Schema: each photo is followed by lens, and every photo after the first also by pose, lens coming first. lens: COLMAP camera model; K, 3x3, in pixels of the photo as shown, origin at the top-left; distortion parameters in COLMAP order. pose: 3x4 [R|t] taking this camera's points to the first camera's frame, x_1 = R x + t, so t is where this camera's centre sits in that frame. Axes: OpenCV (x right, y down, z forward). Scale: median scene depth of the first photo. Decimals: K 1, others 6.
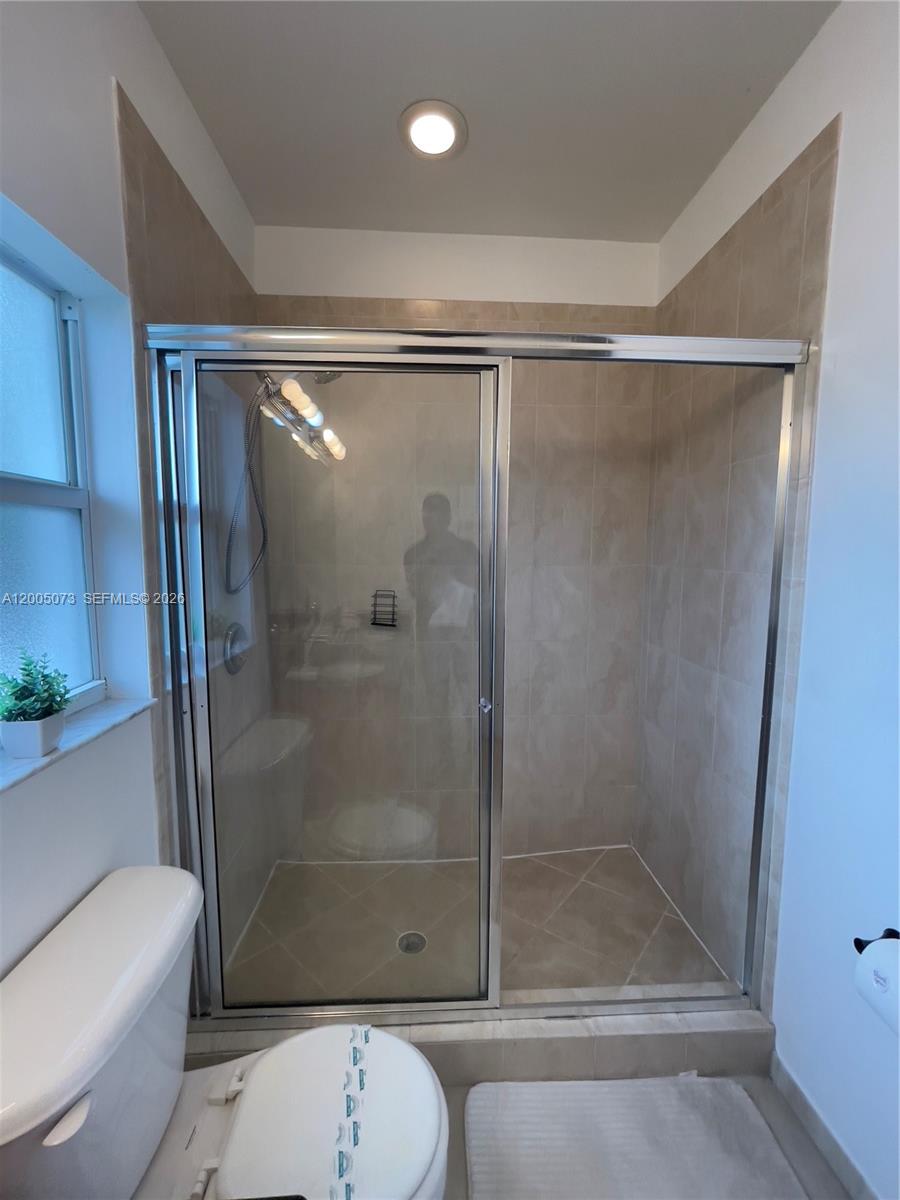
lens RADIAL K [[490.1, 0, 443.6], [0, 490.1, 595.5], [0, 0, 1]] dist [-0.001468, -0.001034]
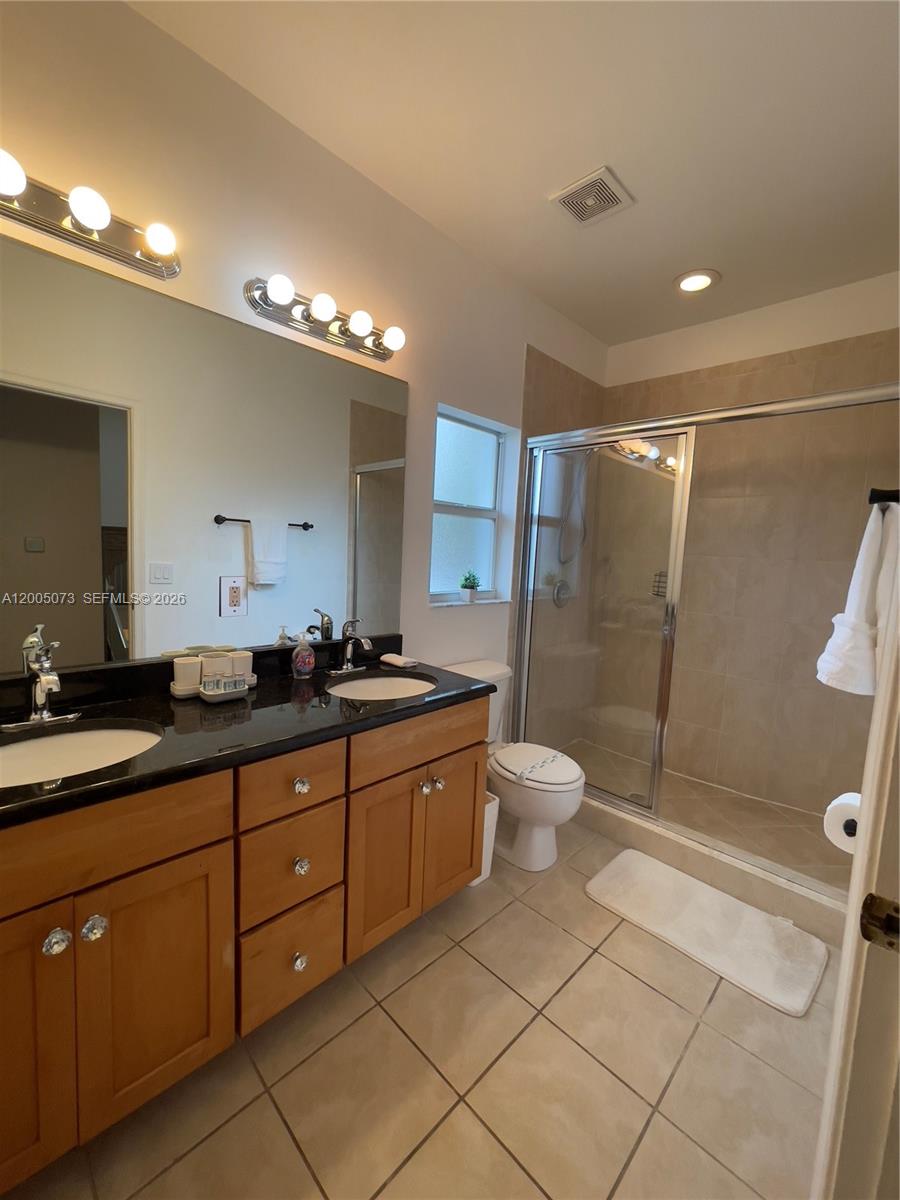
lens RADIAL K [[490.1, 0, 452.5], [0, 490.1, 597.5], [0, 0, 1]] dist [-0.001468, -0.001034]
pose [[0.685604, 0.101481, -0.720866, 0.891206], [-0.112148, 0.993138, 0.033148, 0.154168], [0.719284, 0.058117, 0.692281, -0.807963]]
